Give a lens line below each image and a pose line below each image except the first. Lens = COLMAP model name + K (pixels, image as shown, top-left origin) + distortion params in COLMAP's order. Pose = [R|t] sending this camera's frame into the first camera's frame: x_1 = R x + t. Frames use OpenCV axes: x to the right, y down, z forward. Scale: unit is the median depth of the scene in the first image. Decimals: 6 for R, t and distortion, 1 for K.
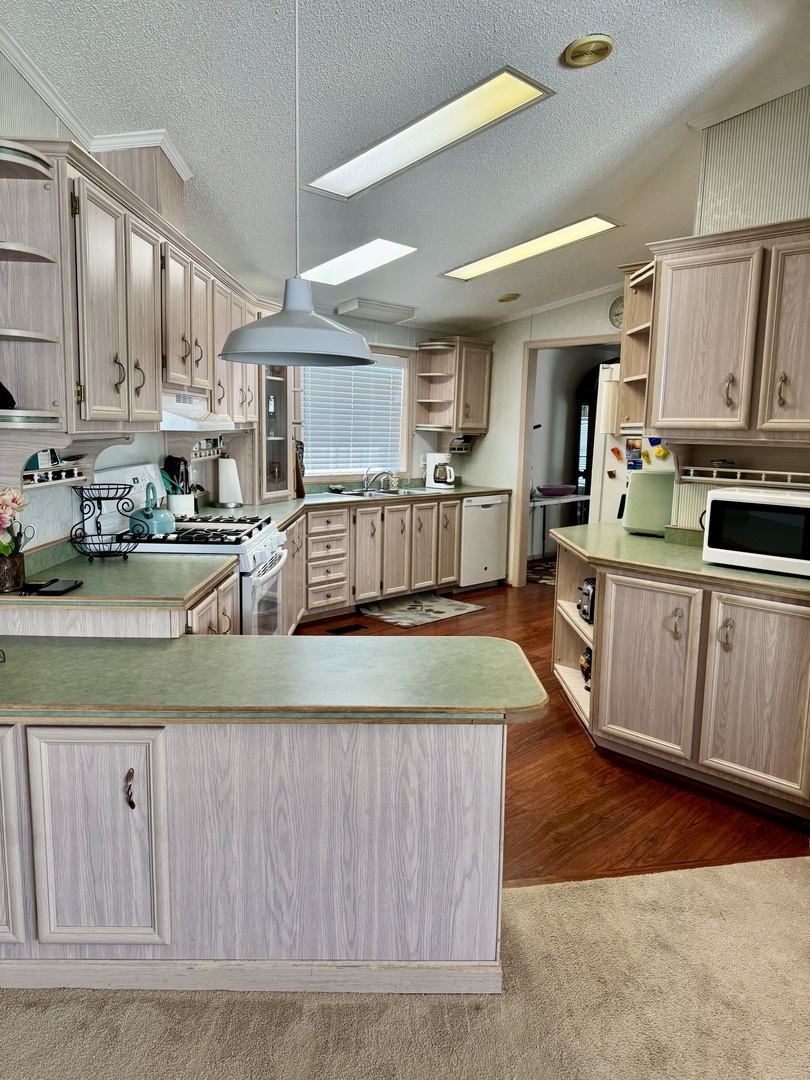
lens RADIAL K [[759.9, 0, 405.0], [0, 759.9, 540.0], [0, 0, 1]] dist [0.083239, -0.105488]
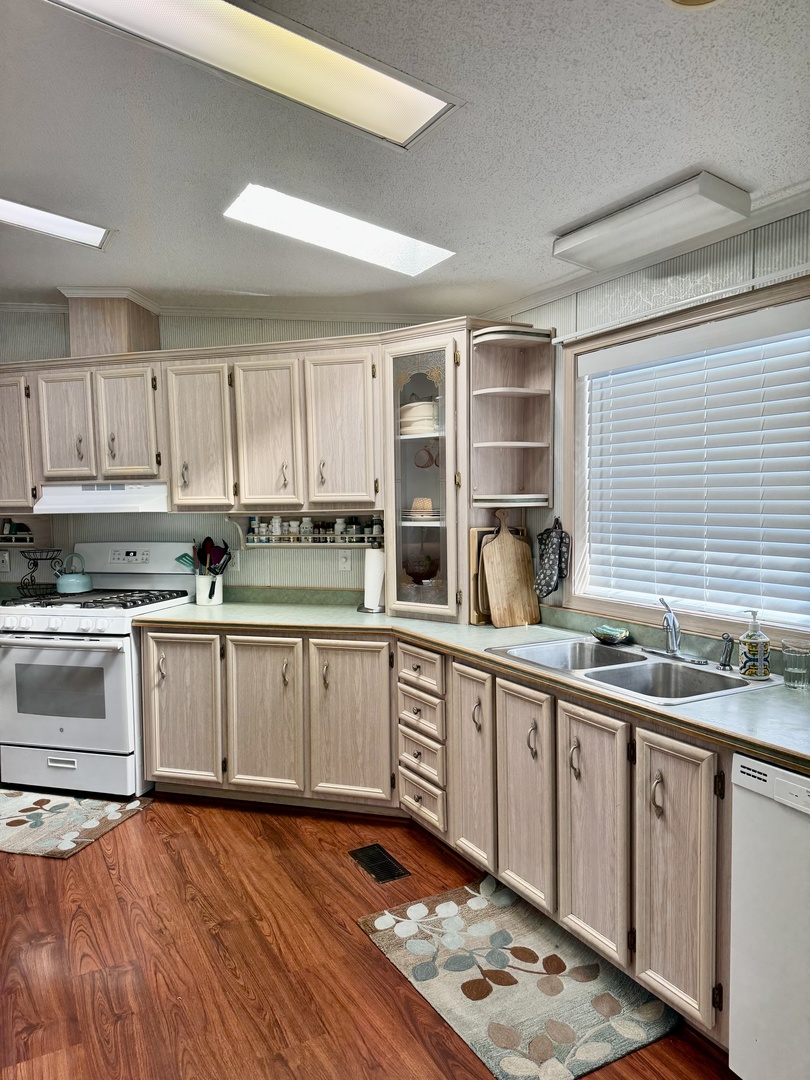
lens RADIAL K [[759.9, 0, 405.0], [0, 759.9, 540.0], [0, 0, 1]] dist [0.083239, -0.105488]
pose [[-0.290596, 0.037064, -0.956128, 0.449809], [-0.133448, 0.987914, 0.078855, -0.164117], [0.947494, 0.150508, -0.282138, 1.136107]]
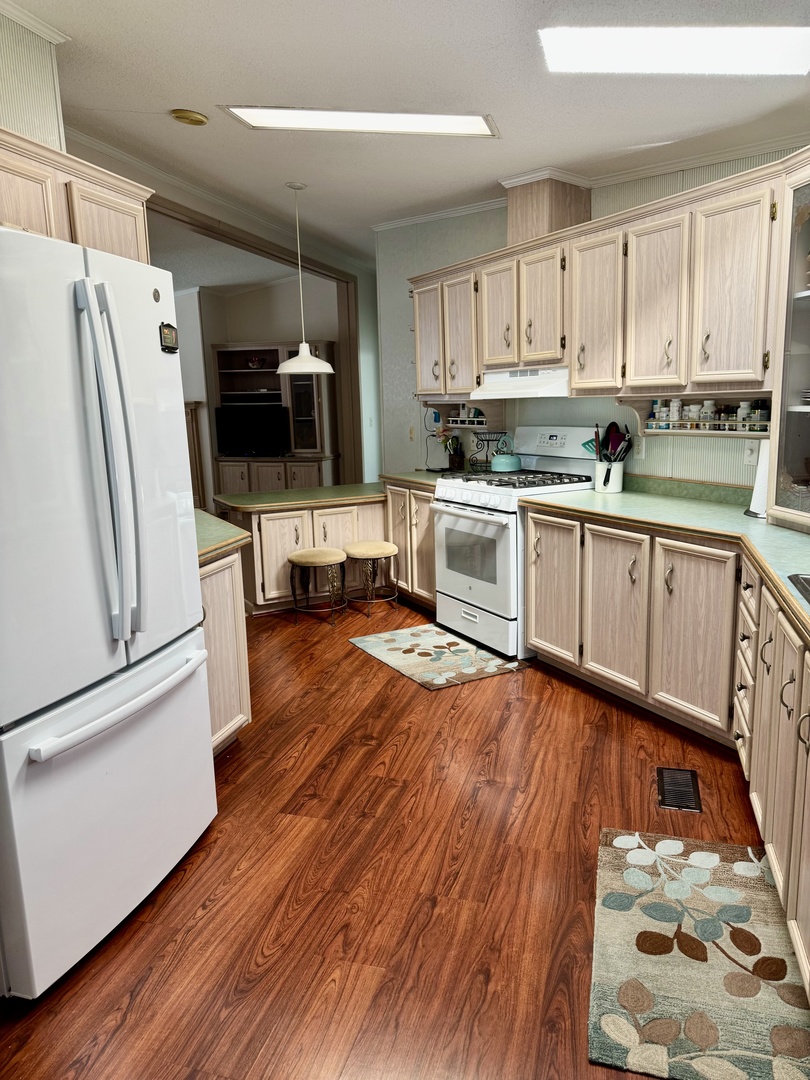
lens RADIAL K [[751.8, 0, 390.2], [0, 751.8, 537.3], [0, 0, 1]] dist [0.060944, -0.090813]
pose [[-0.887927, 0.091688, -0.450753, 0.305859], [-0.055354, 0.951512, 0.302589, -0.183663], [0.456641, 0.293628, -0.839798, 1.281669]]
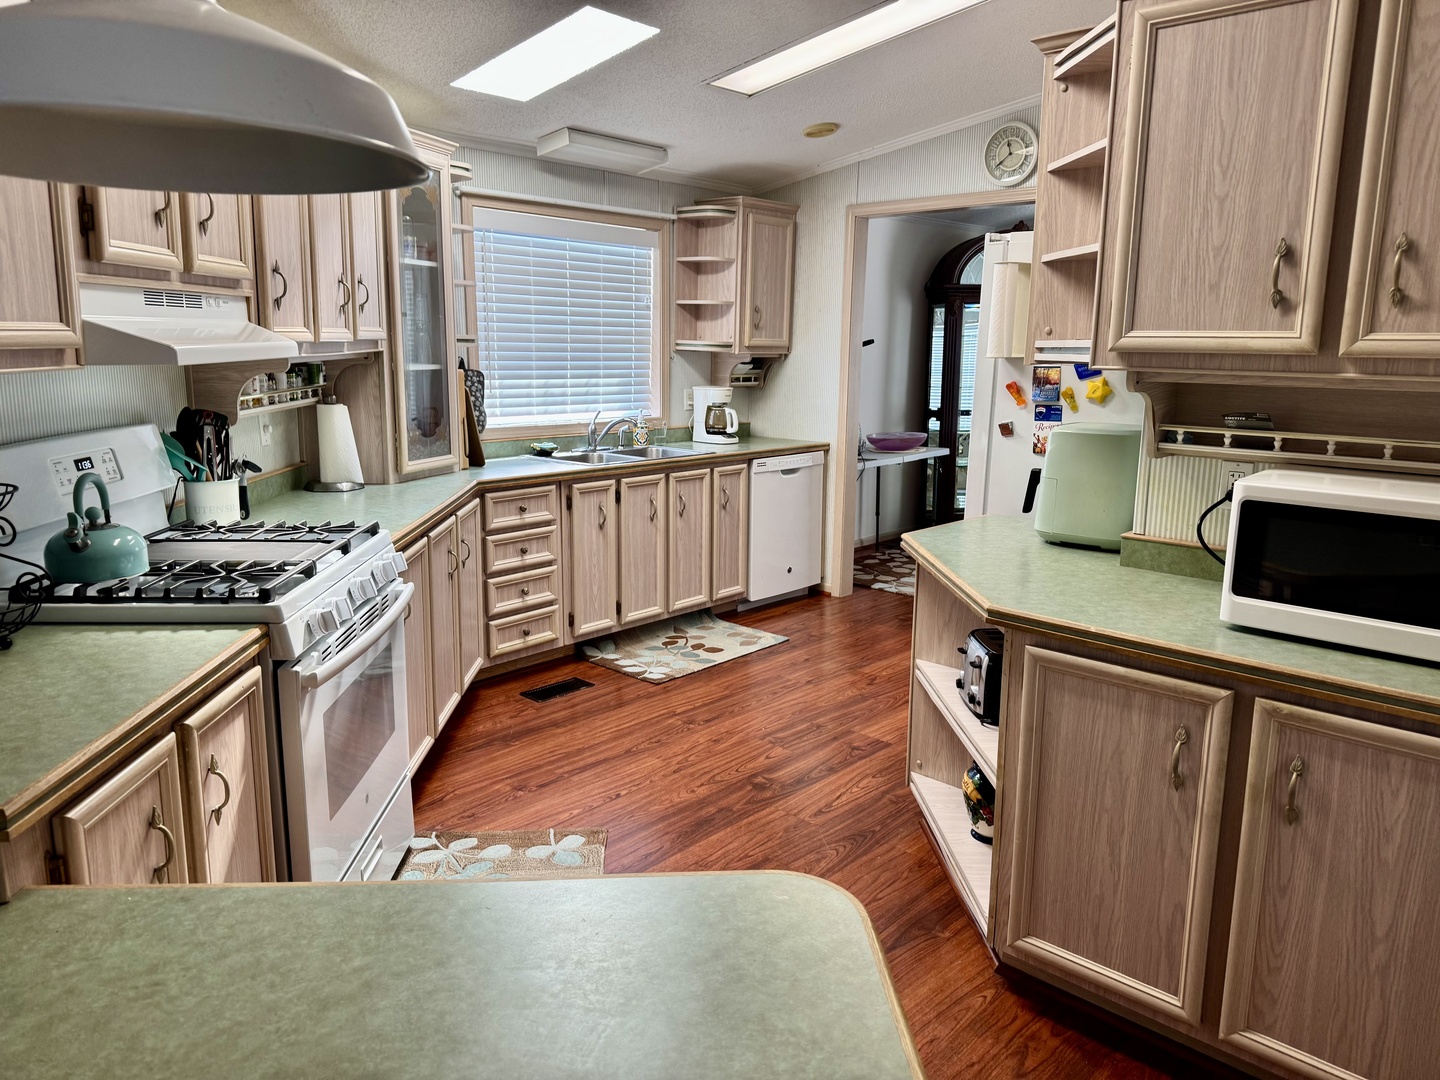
lens RADIAL K [[1013.2, 0, 728.5], [0, 1013.2, 531.4], [0, 0, 1]] dist [0.083239, -0.105488]
pose [[0.998976, -0.014966, 0.042692, 0.024919], [0.013285, 0.999135, 0.039393, -0.035132], [-0.043244, -0.038786, 0.998311, 0.203954]]
